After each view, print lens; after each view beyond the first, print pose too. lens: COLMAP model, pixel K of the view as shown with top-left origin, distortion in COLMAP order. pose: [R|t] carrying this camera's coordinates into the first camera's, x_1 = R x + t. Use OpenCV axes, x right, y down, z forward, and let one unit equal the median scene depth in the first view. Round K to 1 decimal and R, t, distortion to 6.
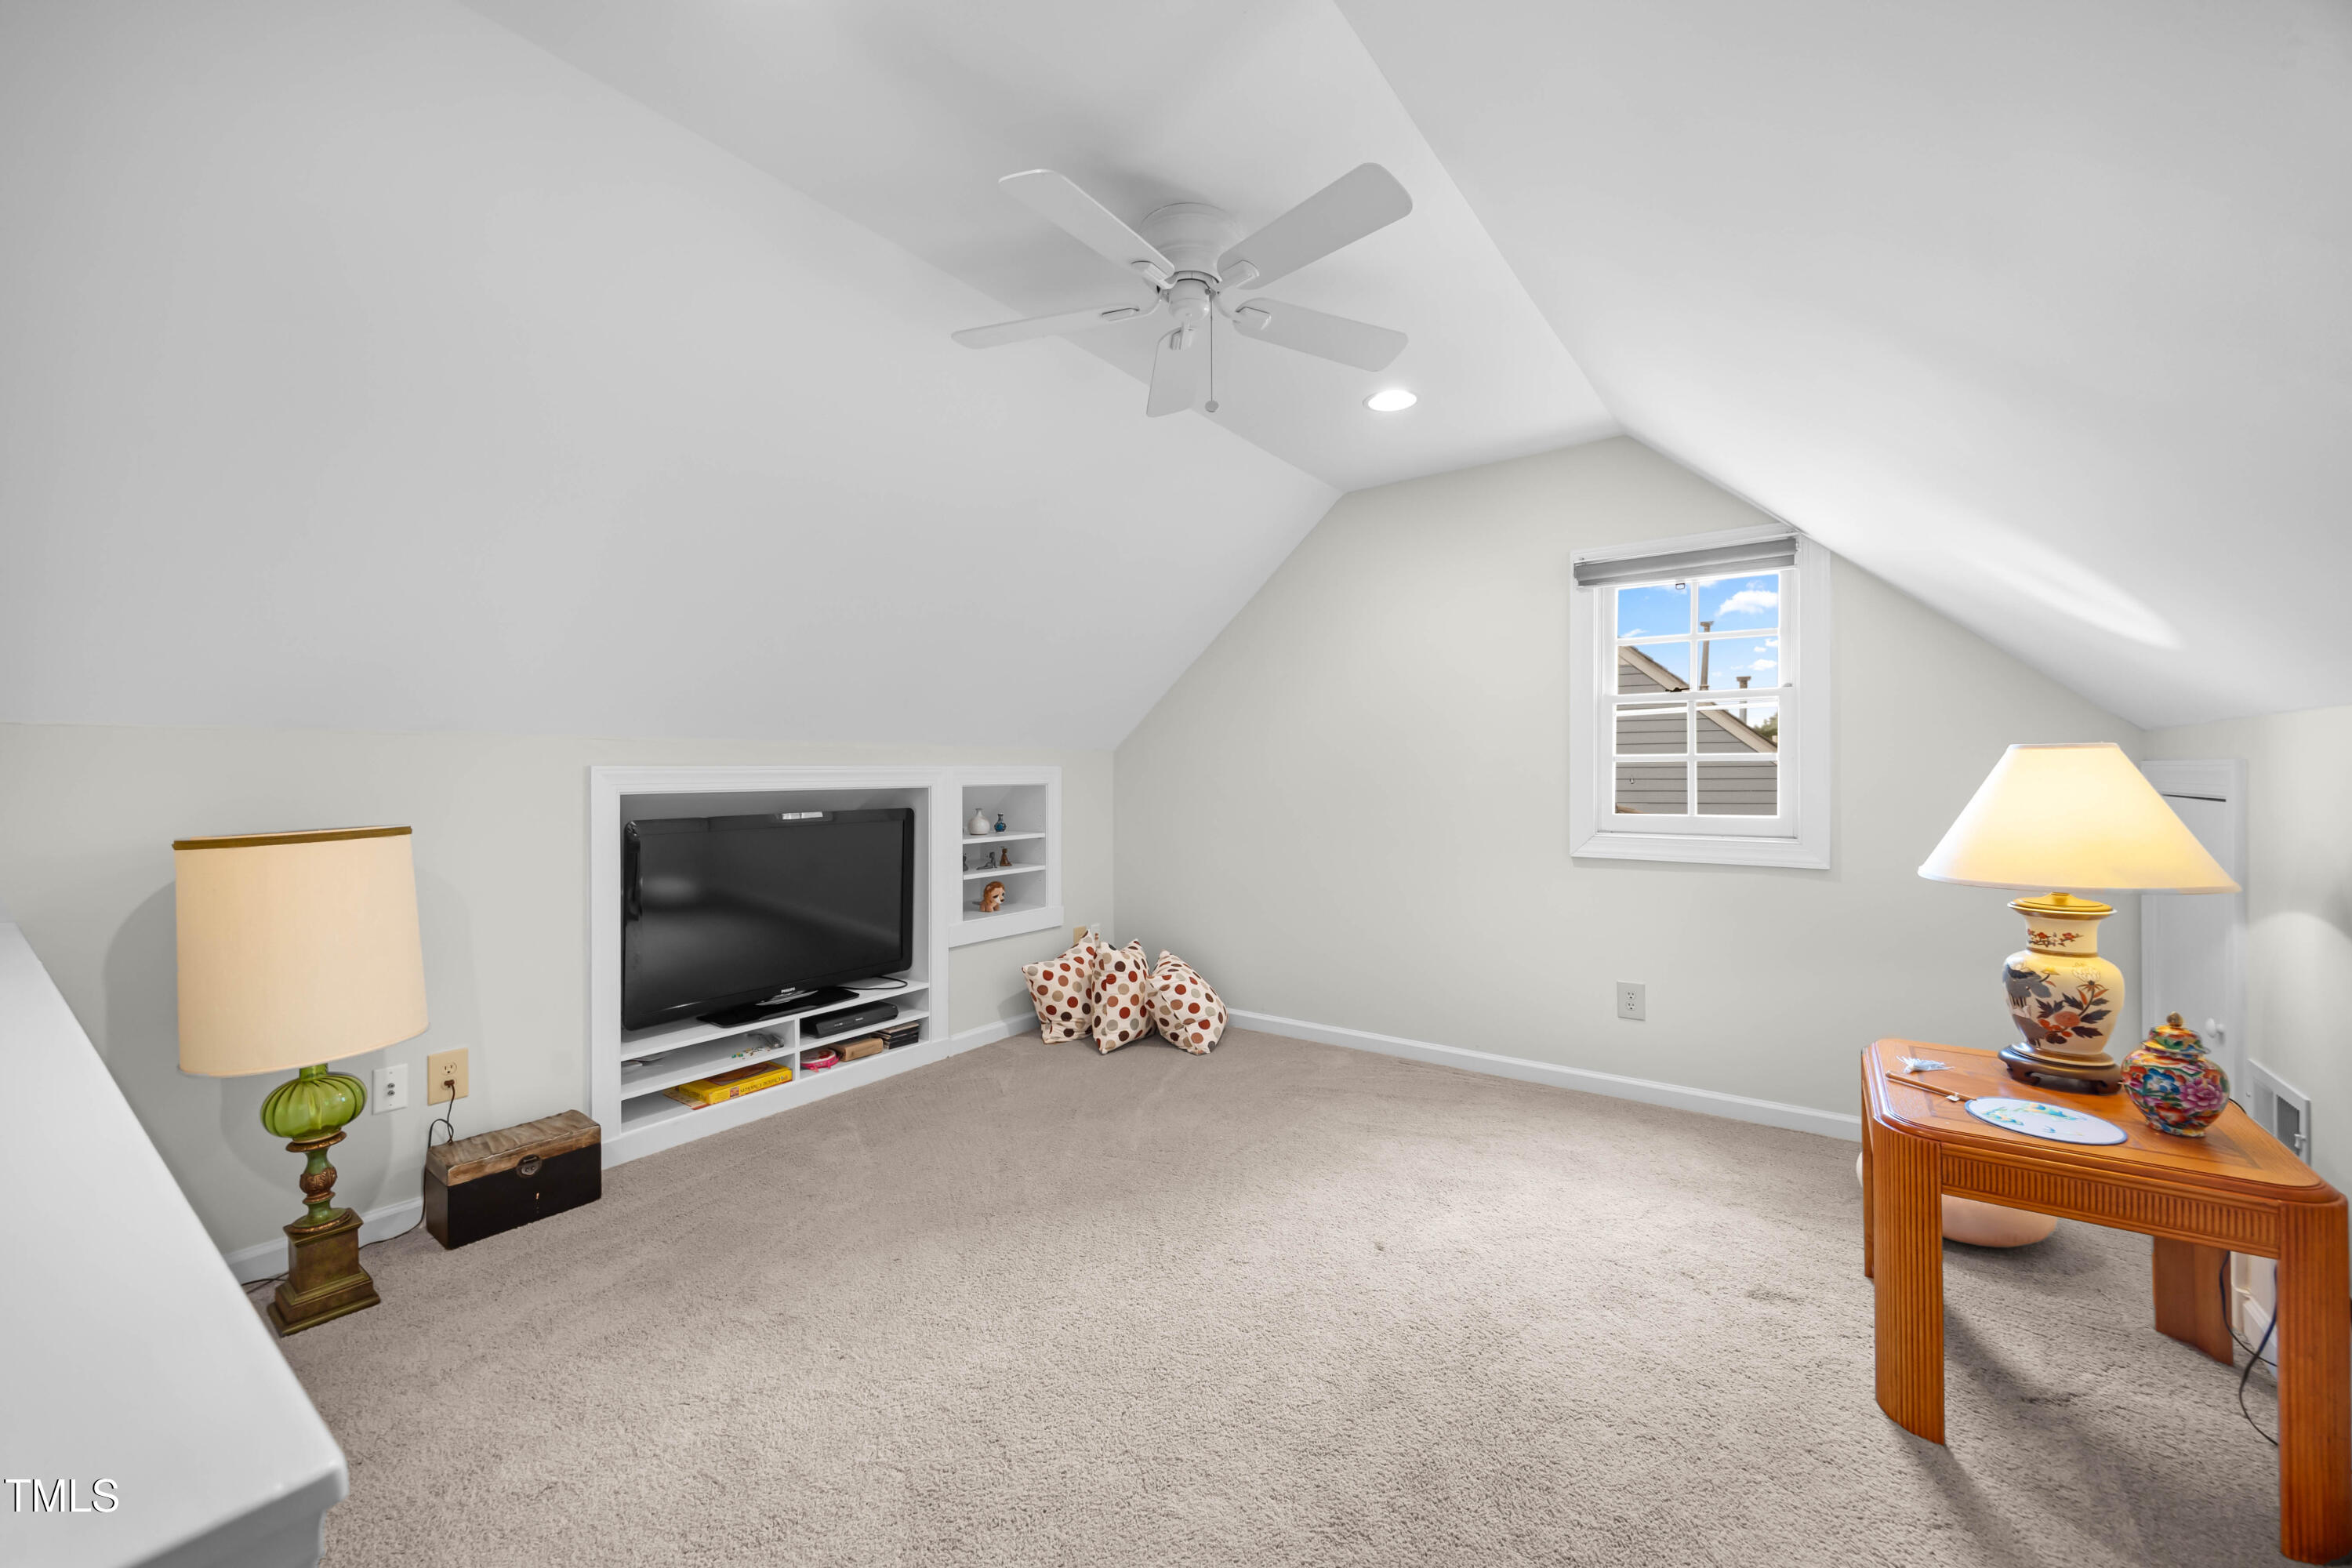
lens RADIAL K [[913.7, 0, 1175.2], [0, 913.7, 781.8], [0, 0, 1]] dist [0.002367, -0.000801]
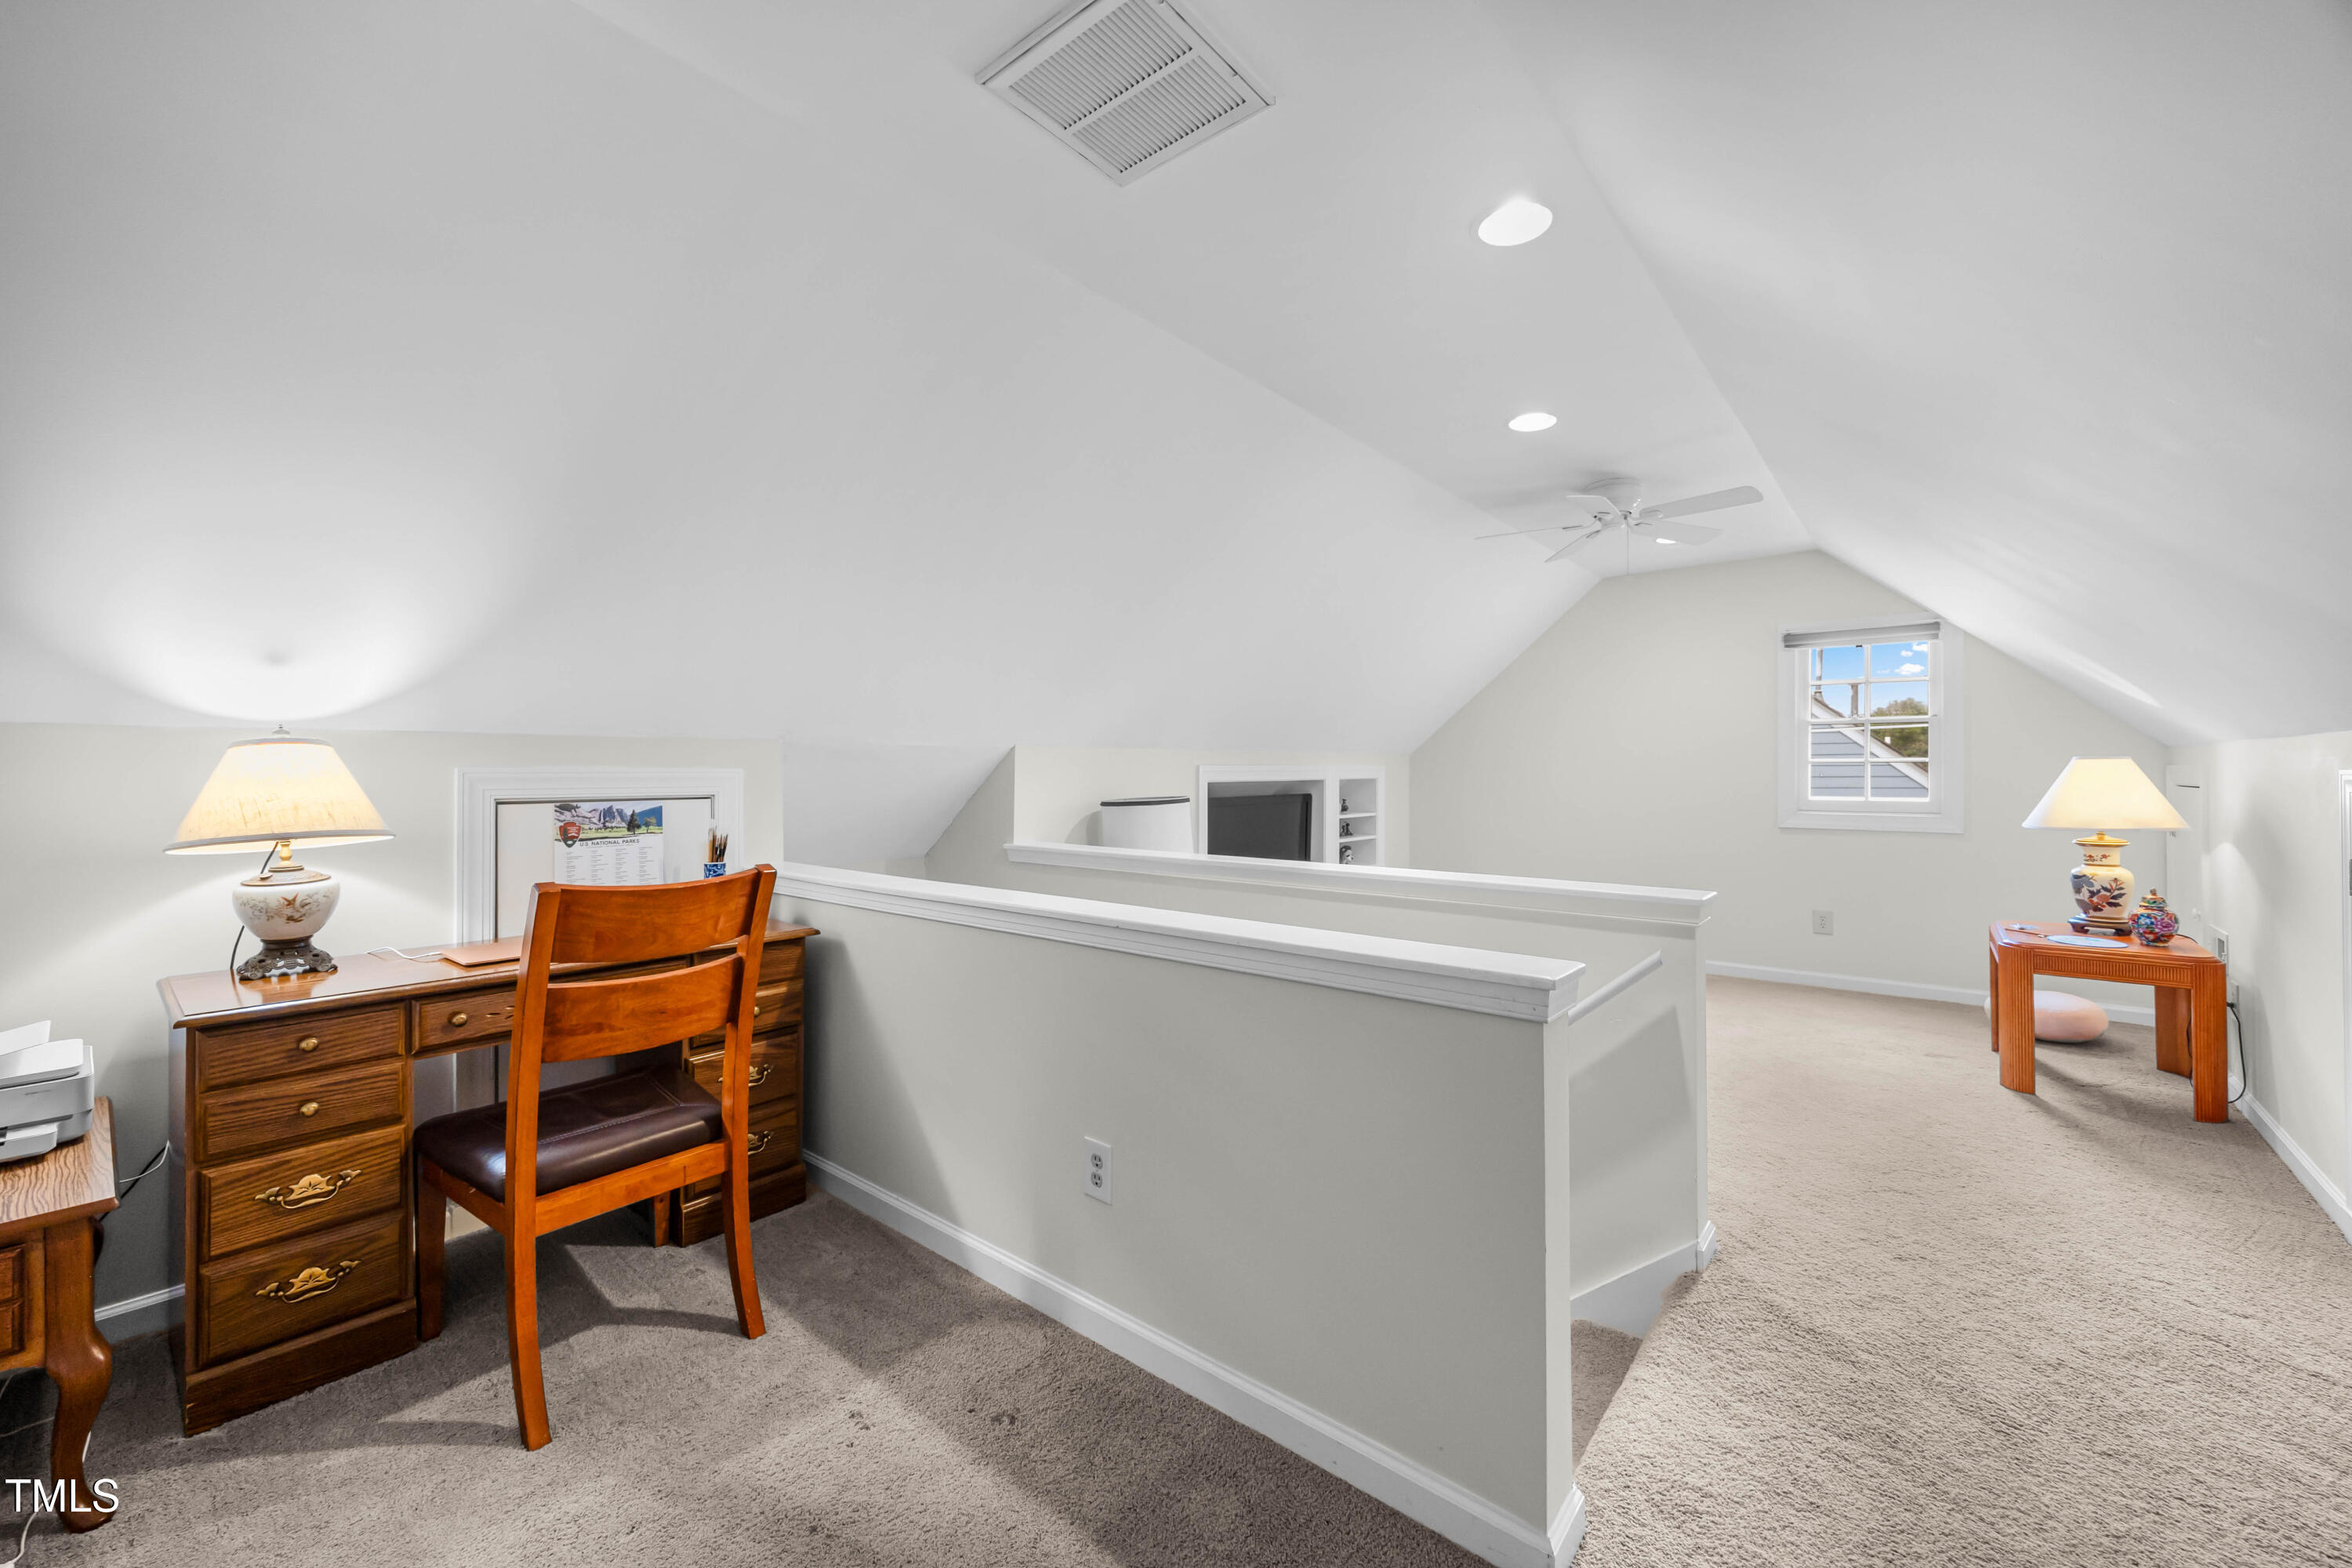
lens RADIAL K [[913.7, 0, 1175.1], [0, 913.7, 772.1], [0, 0, 1]] dist [0.002367, -0.000801]
pose [[0.997579, 0.003846, -0.069441, -0.837414], [-0.004519, 0.999944, -0.009538, 0.018423], [0.069400, 0.009829, 0.997540, -1.052384]]
